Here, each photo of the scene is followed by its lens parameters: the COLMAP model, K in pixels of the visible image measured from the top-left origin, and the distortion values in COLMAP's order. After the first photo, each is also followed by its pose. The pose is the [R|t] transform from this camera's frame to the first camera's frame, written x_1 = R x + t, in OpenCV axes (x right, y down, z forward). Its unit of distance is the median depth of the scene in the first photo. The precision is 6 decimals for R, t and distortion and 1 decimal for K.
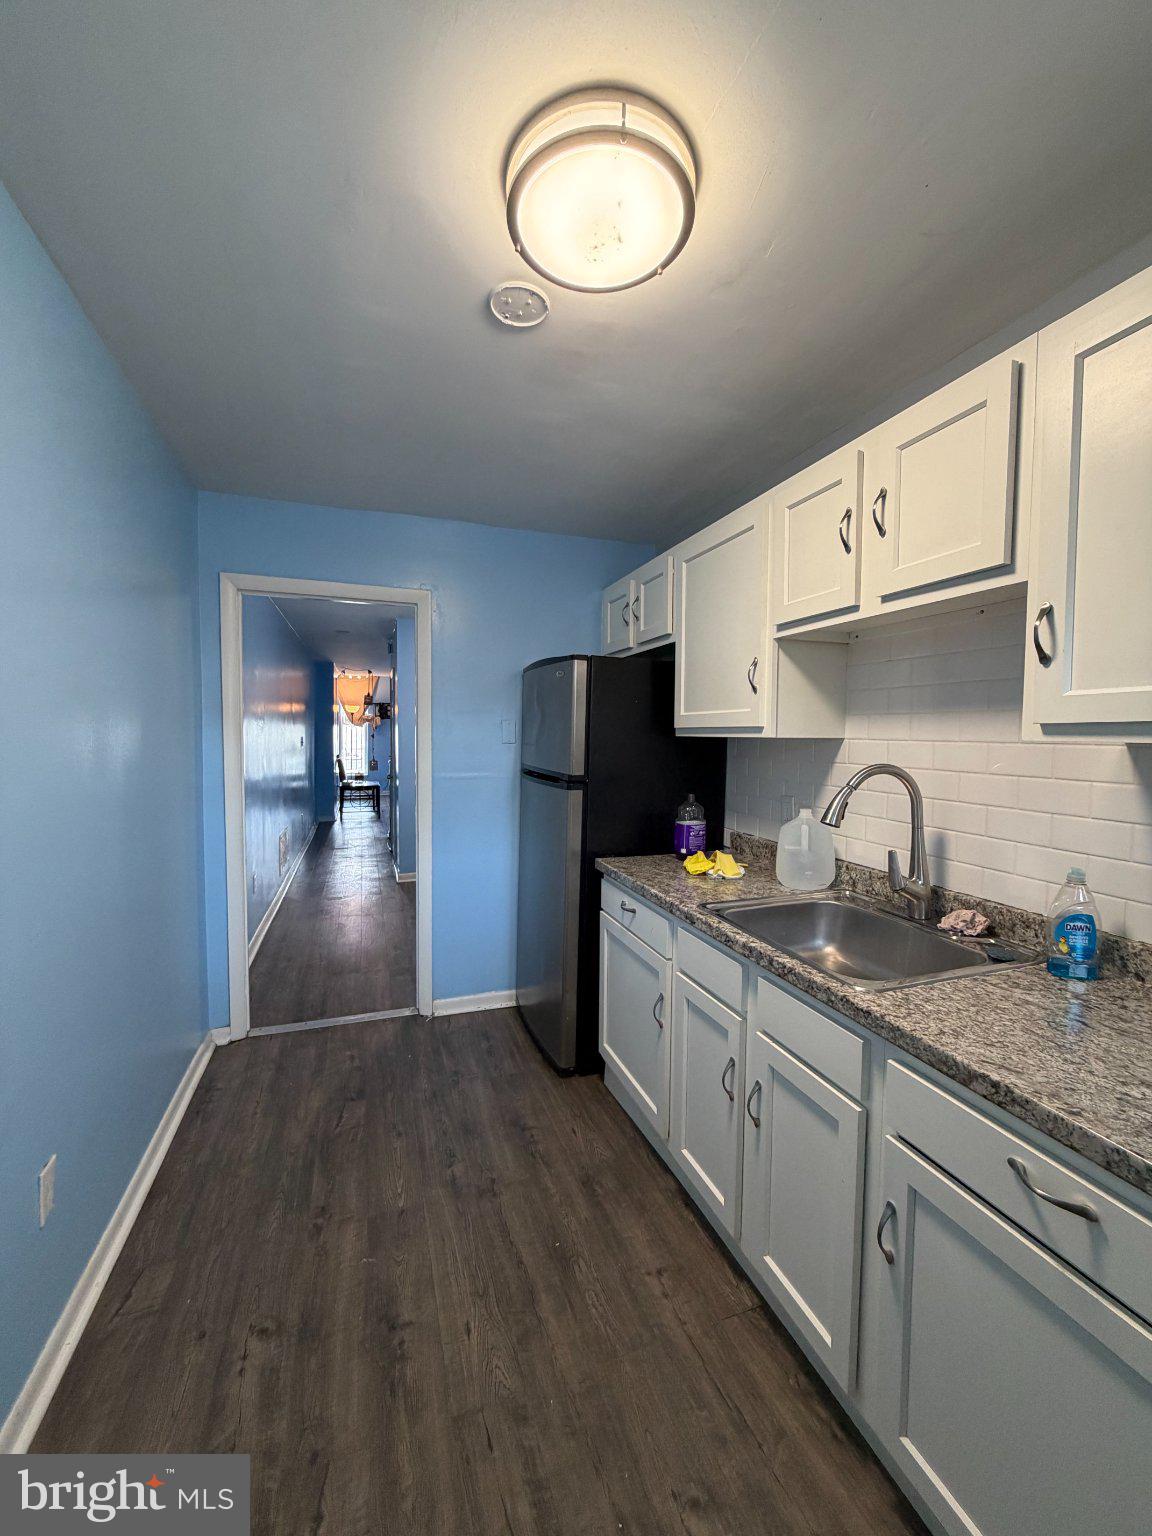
lens RADIAL K [[612.2, 0, 578.7], [0, 612.2, 763.3], [0, 0, 1]] dist [-0.003912, 0.000511]
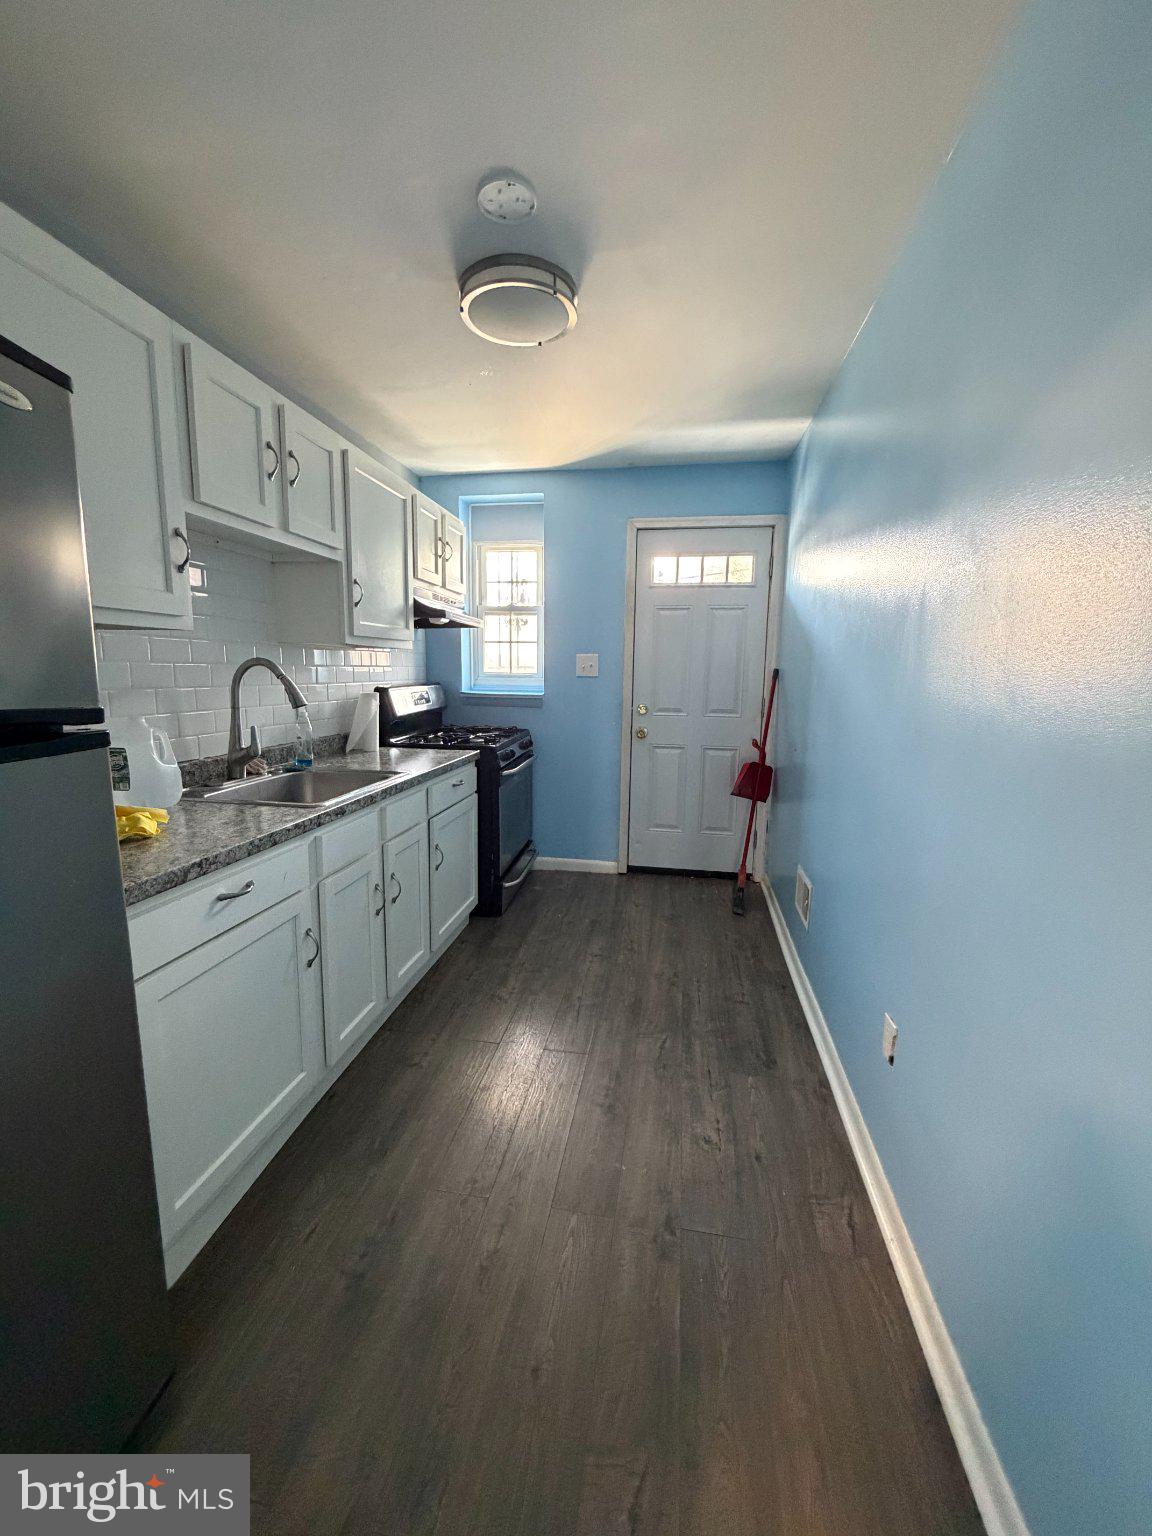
lens RADIAL K [[612.2, 0, 579.0], [0, 612.2, 766.0], [0, 0, 1]] dist [-0.003912, 0.000511]
pose [[-0.873476, -0.095811, 0.477346, -0.599569], [-0.000752, 0.980710, 0.195467, -0.022633], [-0.486866, 0.170377, -0.856699, 1.521393]]
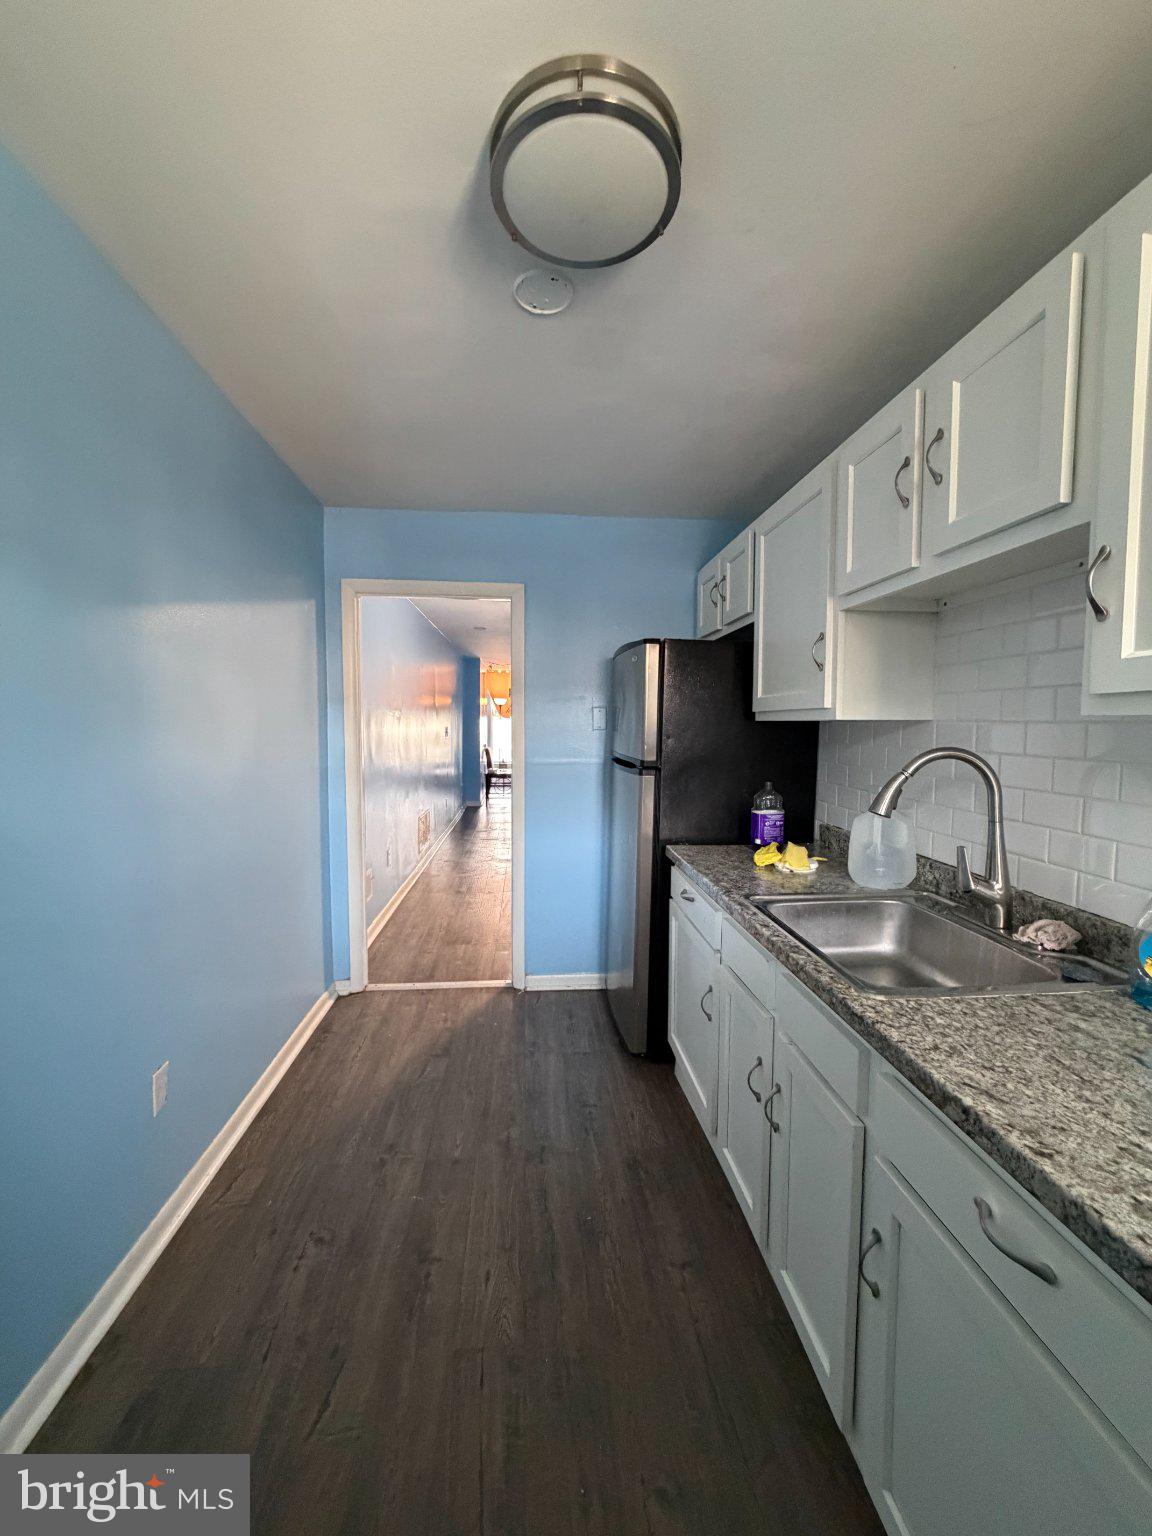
lens RADIAL K [[612.2, 0, 577.9], [0, 612.2, 763.2], [0, 0, 1]] dist [-0.003912, 0.000511]
pose [[0.968191, 0.010943, -0.249972, 0.171278], [-0.007652, 0.999871, 0.014137, 0.013357], [0.250094, -0.011774, 0.968150, 0.016296]]
